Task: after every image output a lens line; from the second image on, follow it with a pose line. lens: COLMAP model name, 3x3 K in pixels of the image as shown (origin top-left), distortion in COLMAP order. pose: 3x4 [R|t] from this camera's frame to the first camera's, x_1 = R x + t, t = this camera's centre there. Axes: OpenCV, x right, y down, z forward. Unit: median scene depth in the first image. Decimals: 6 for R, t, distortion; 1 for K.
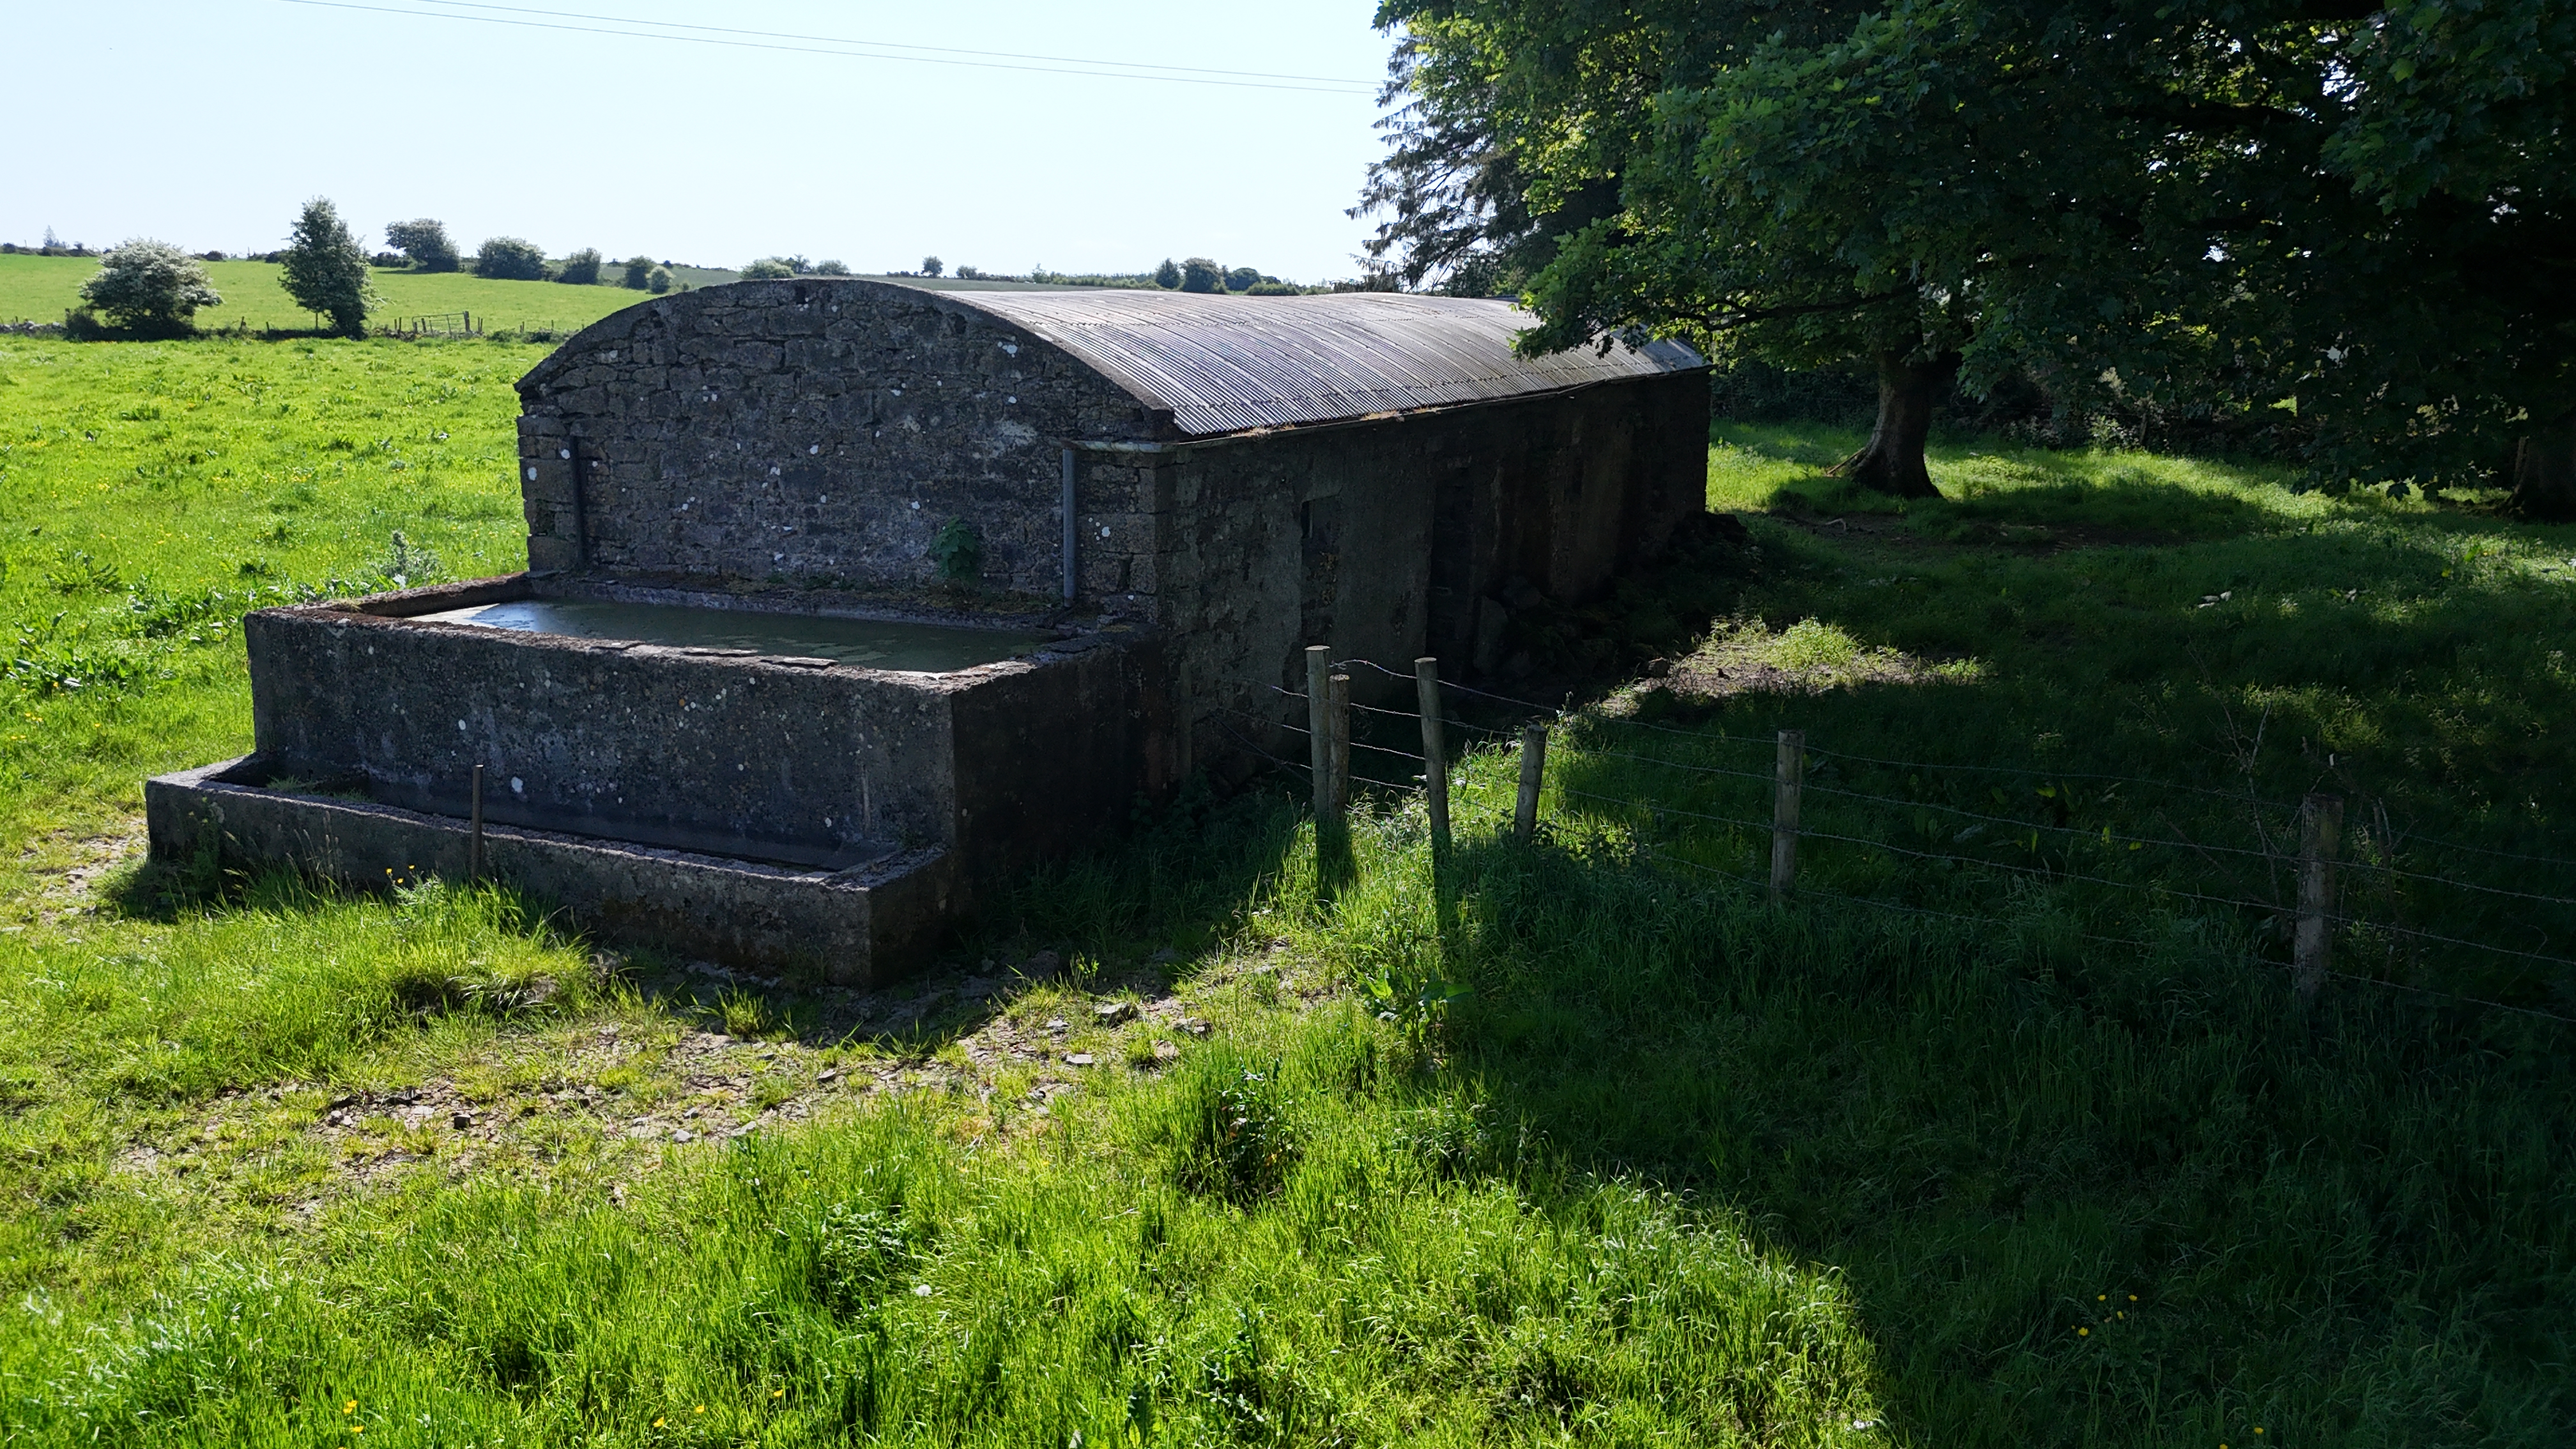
lens RADIAL K [[1881.9, 0, 1289.3], [0, 1881.9, 732.2], [0, 0, 1]] dist [0.057152, -0.006995]
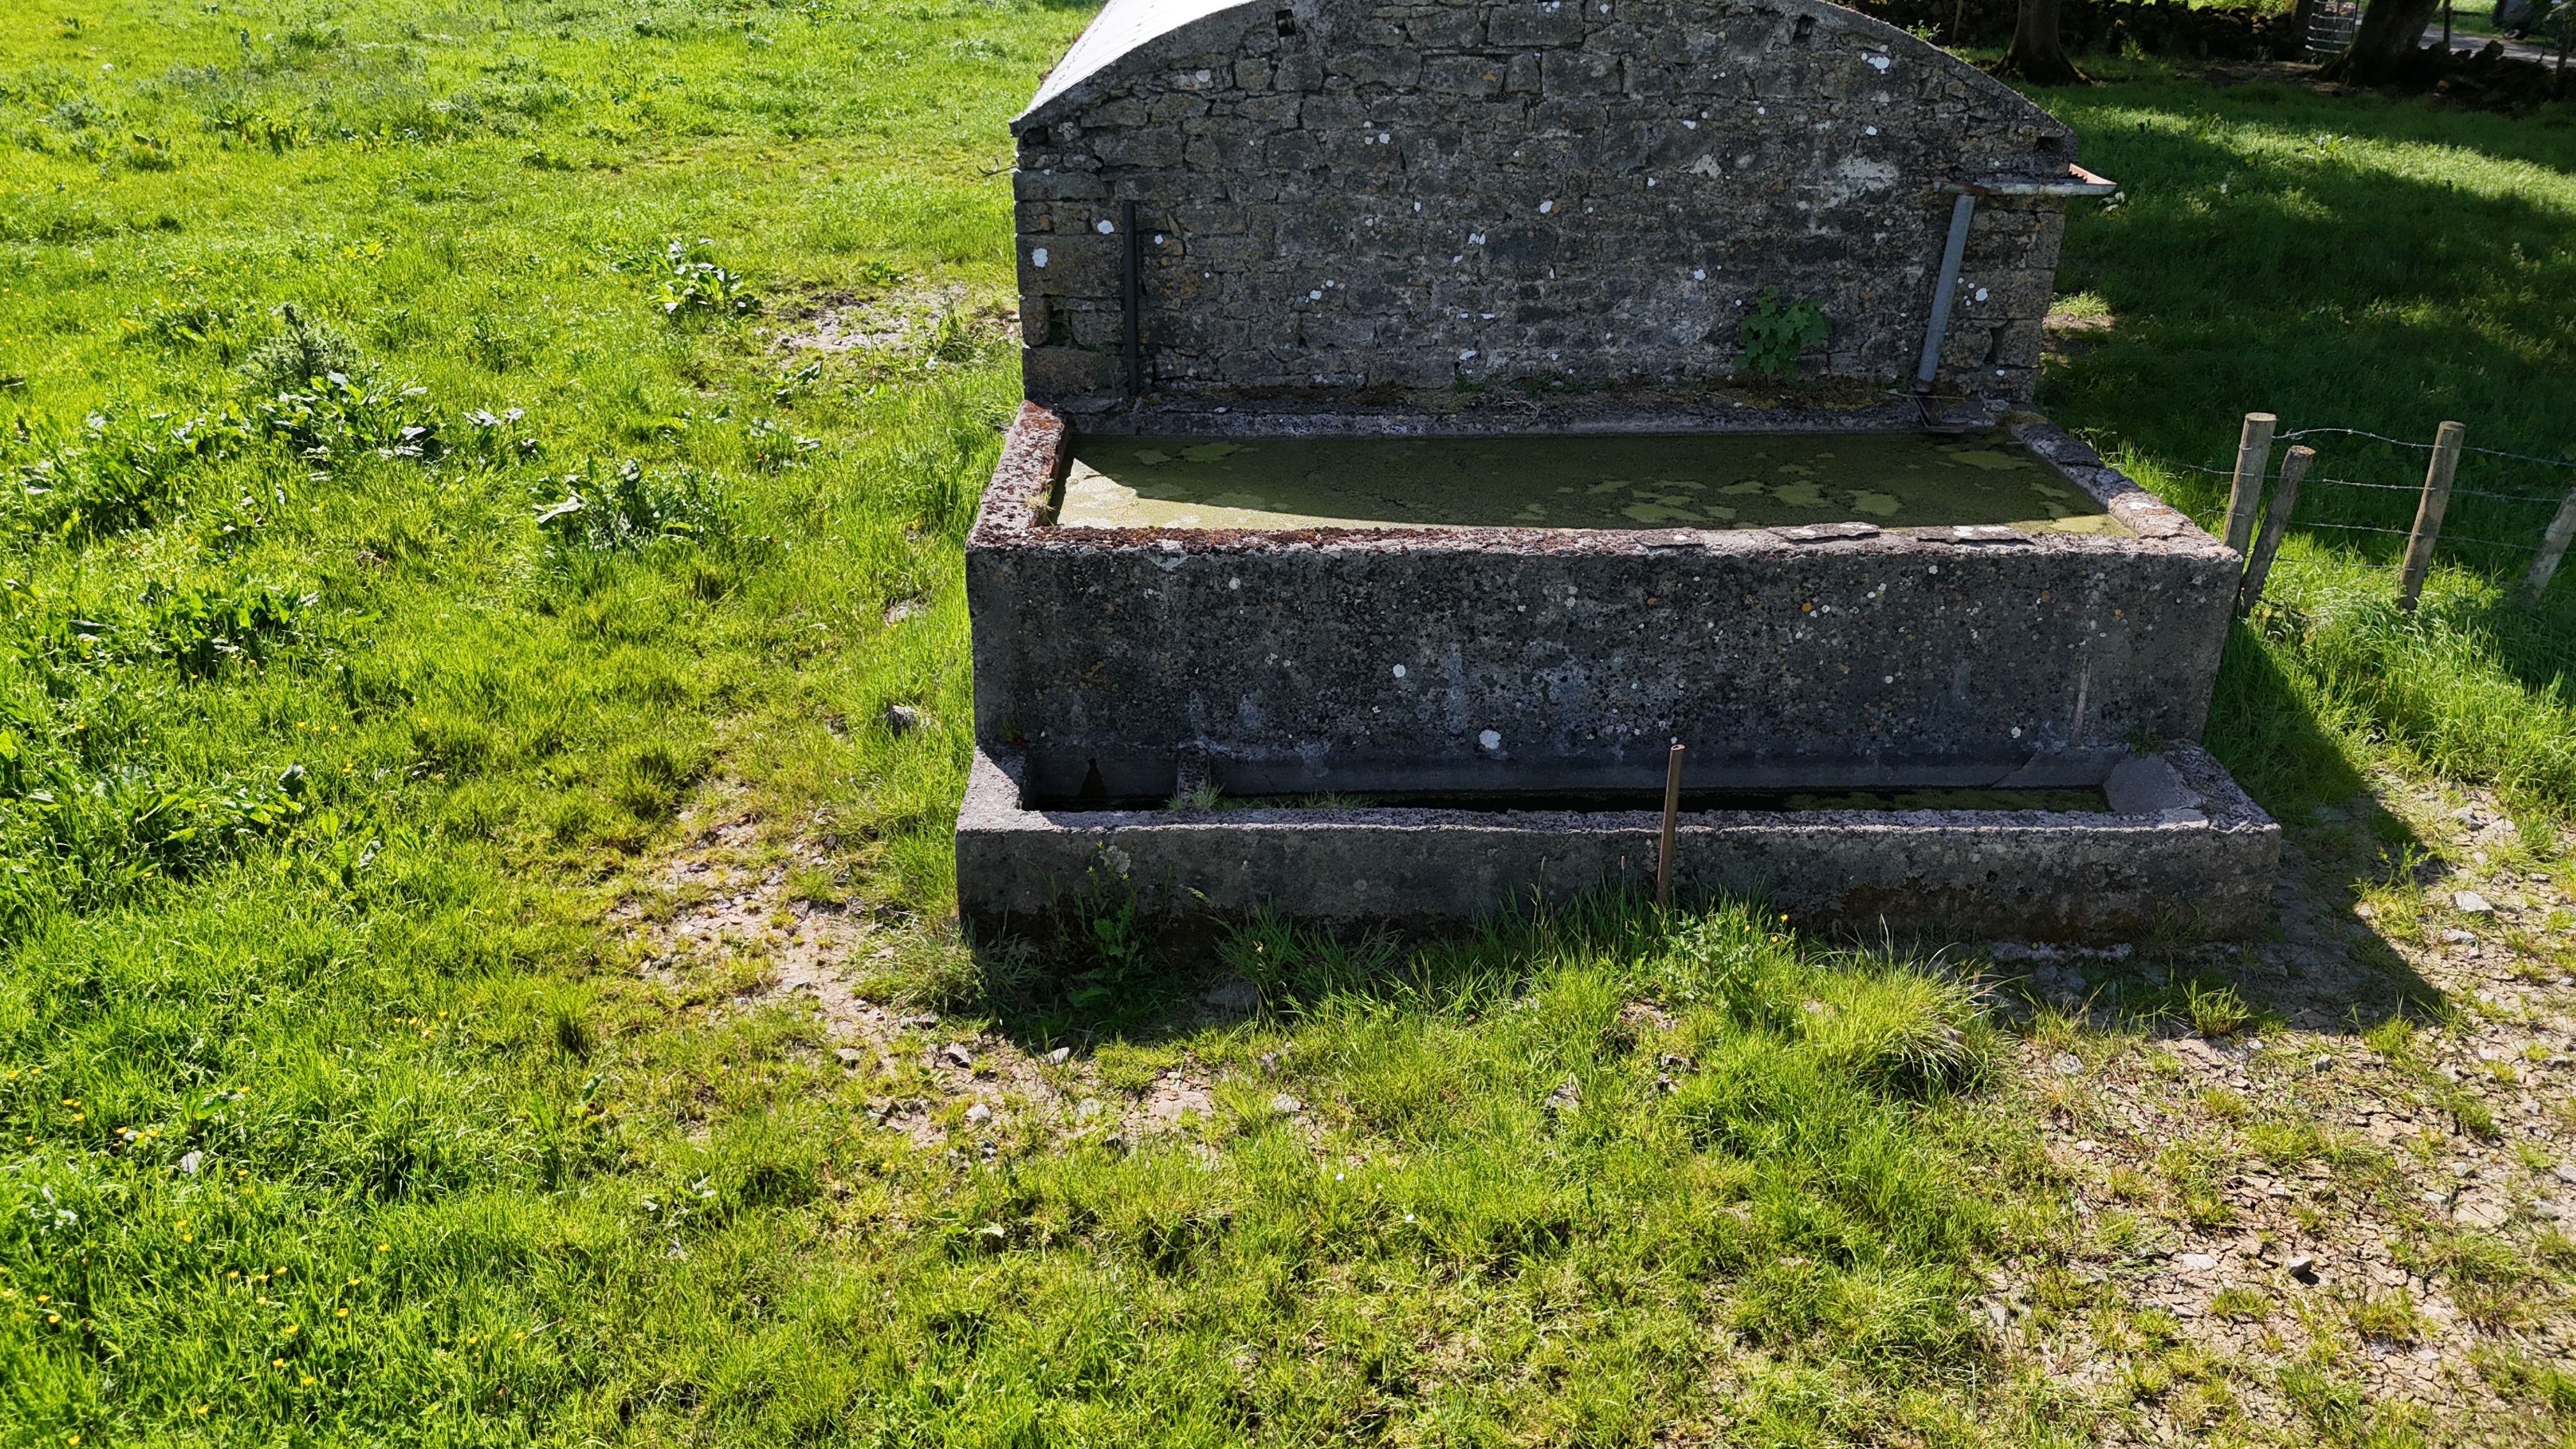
lens RADIAL K [[1881.9, 0, 1286.8], [0, 1881.9, 722.7], [0, 0, 1]] dist [0.057152, -0.006995]
pose [[0.892989, -0.184465, 0.410540, -0.707251], [0.087339, 0.965835, 0.243996, -0.148548], [-0.441522, -0.182030, 0.878592, 0.365215]]
